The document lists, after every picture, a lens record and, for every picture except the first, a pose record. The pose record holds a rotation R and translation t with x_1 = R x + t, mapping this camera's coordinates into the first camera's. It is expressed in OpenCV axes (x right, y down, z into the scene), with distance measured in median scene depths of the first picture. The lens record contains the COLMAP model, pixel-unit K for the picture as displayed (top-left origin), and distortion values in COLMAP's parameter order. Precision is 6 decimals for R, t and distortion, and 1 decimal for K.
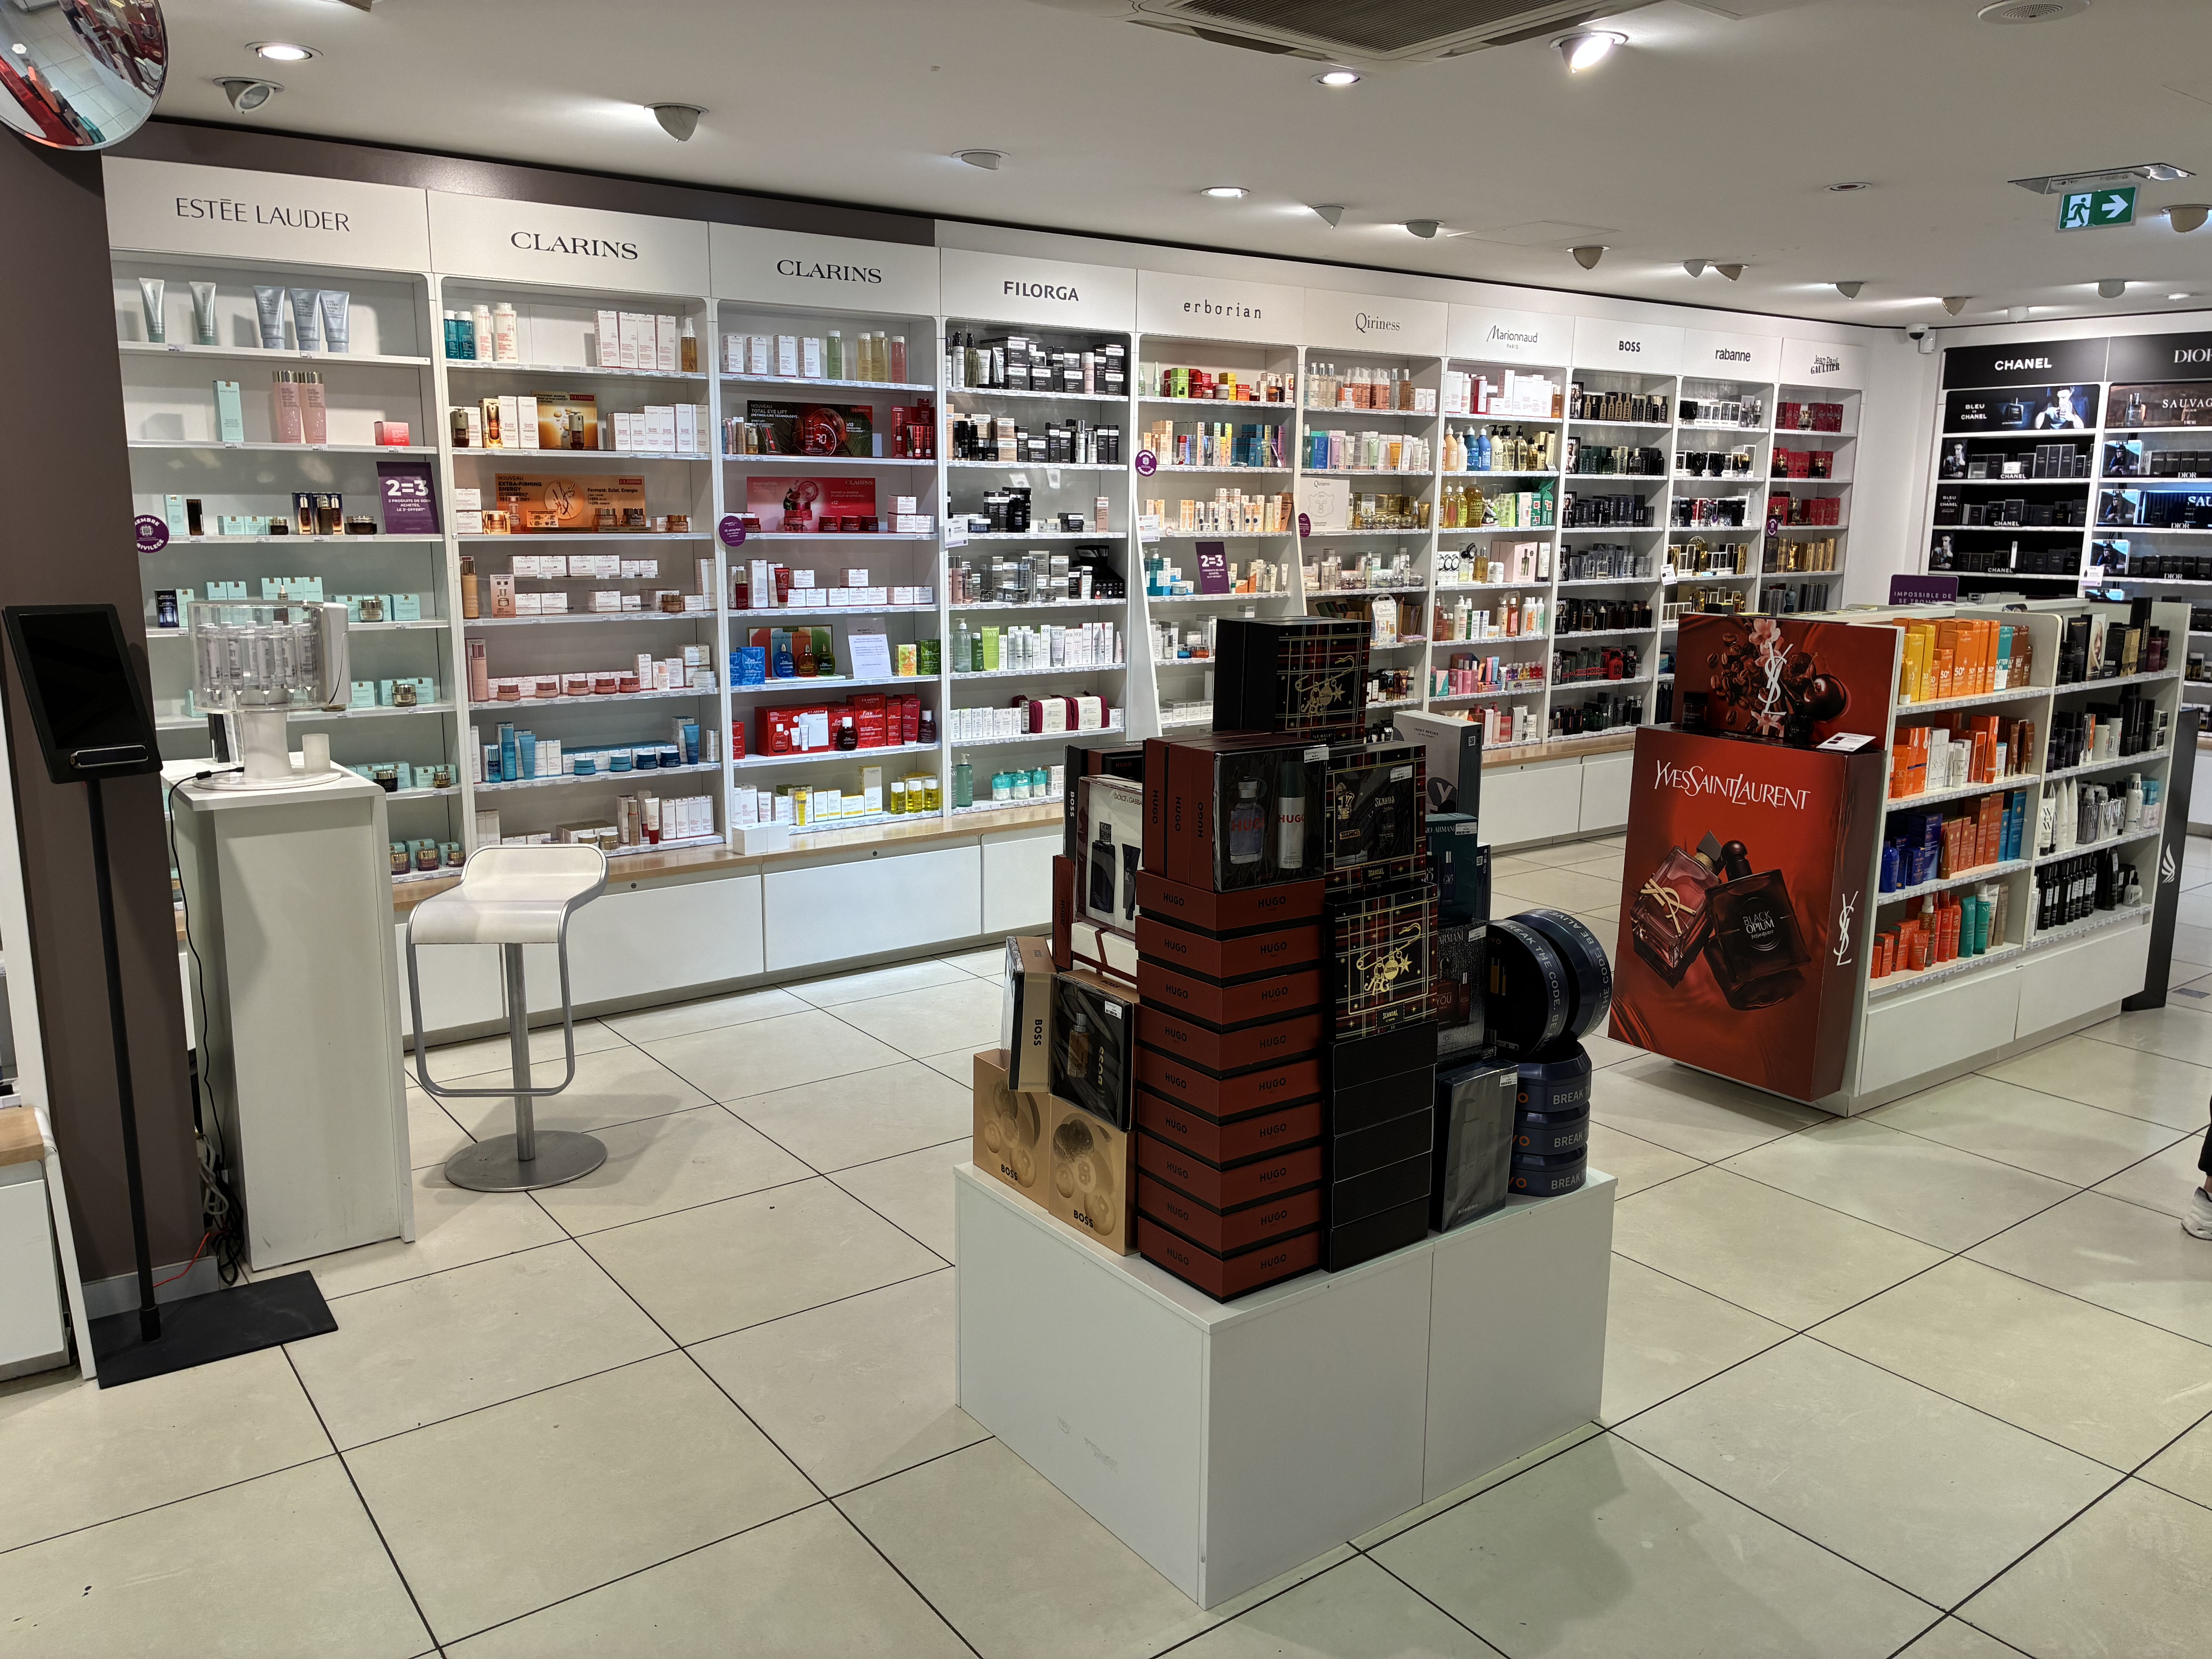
lens RADIAL K [[1665.9, 0, 1106.2], [0, 1665.9, 816.4], [0, 0, 1]] dist [0.054852, -0.070737]
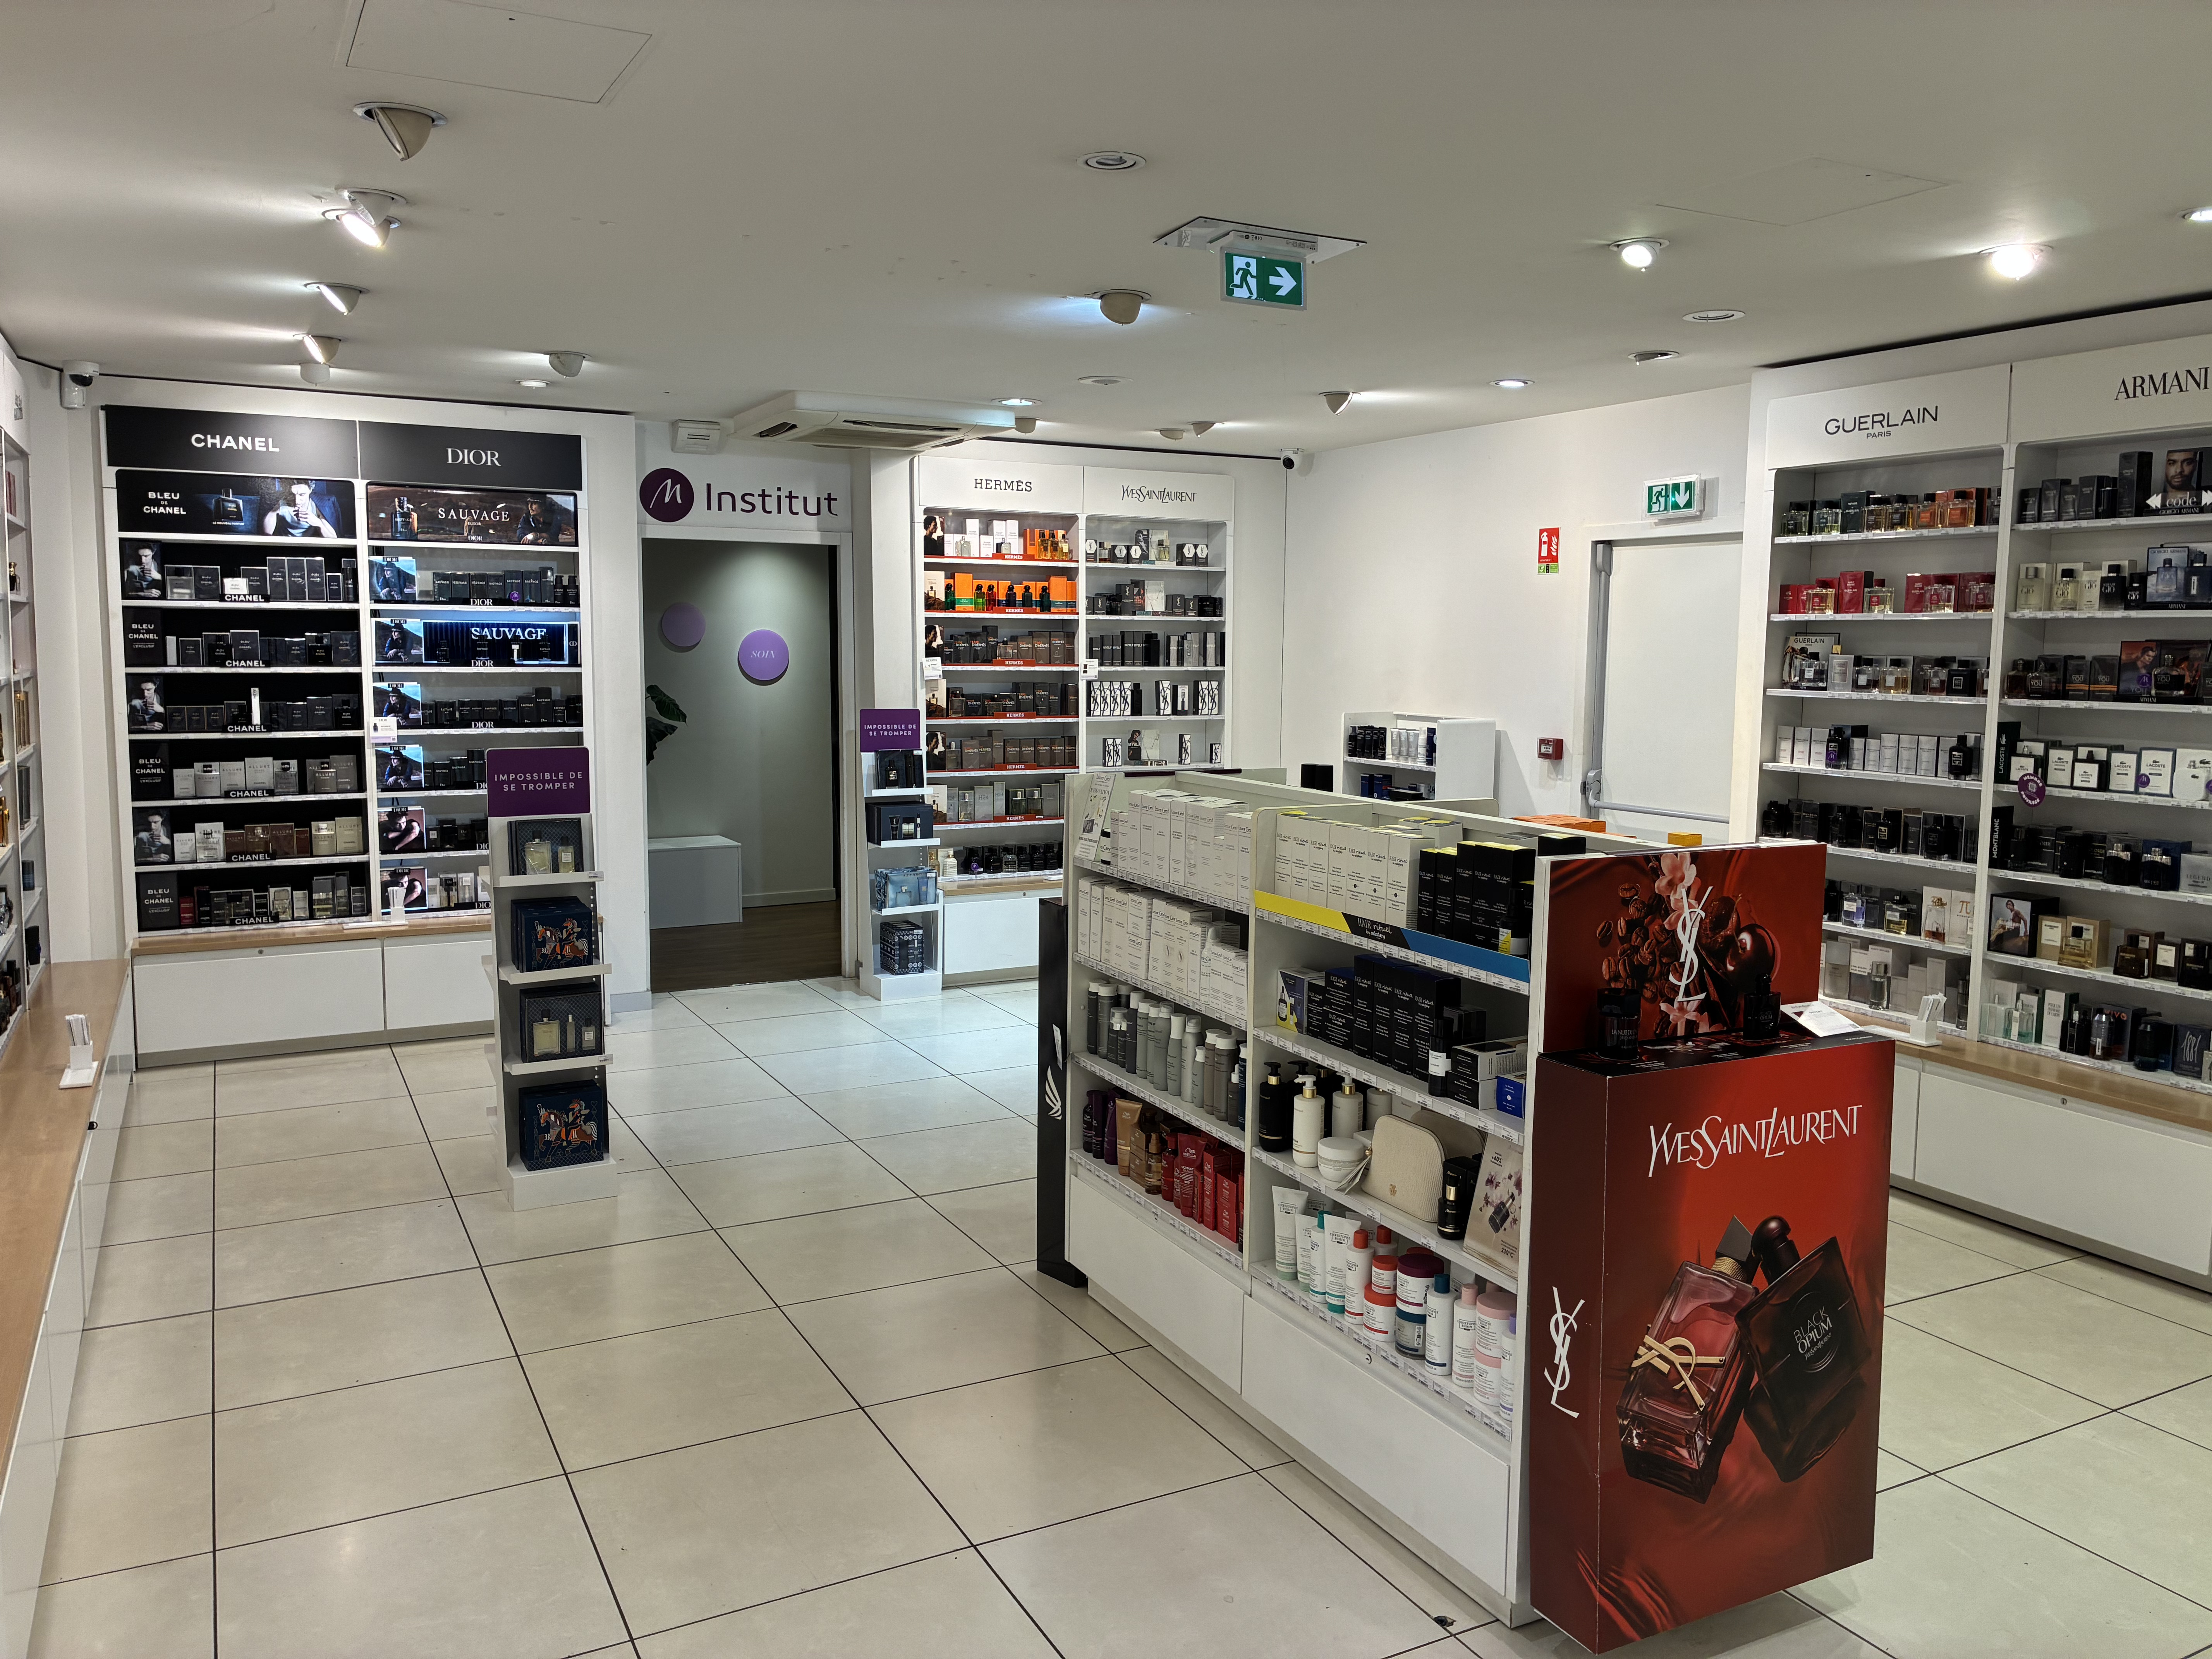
lens RADIAL K [[1665.9, 0, 1106.2], [0, 1665.9, 816.4], [0, 0, 1]] dist [0.054852, -0.070737]
pose [[0.148912, -0.111884, 0.982500, -0.126373], [0.175101, 0.980861, 0.085158, -0.115955], [-0.973224, 0.159356, 0.165653, 0.581031]]
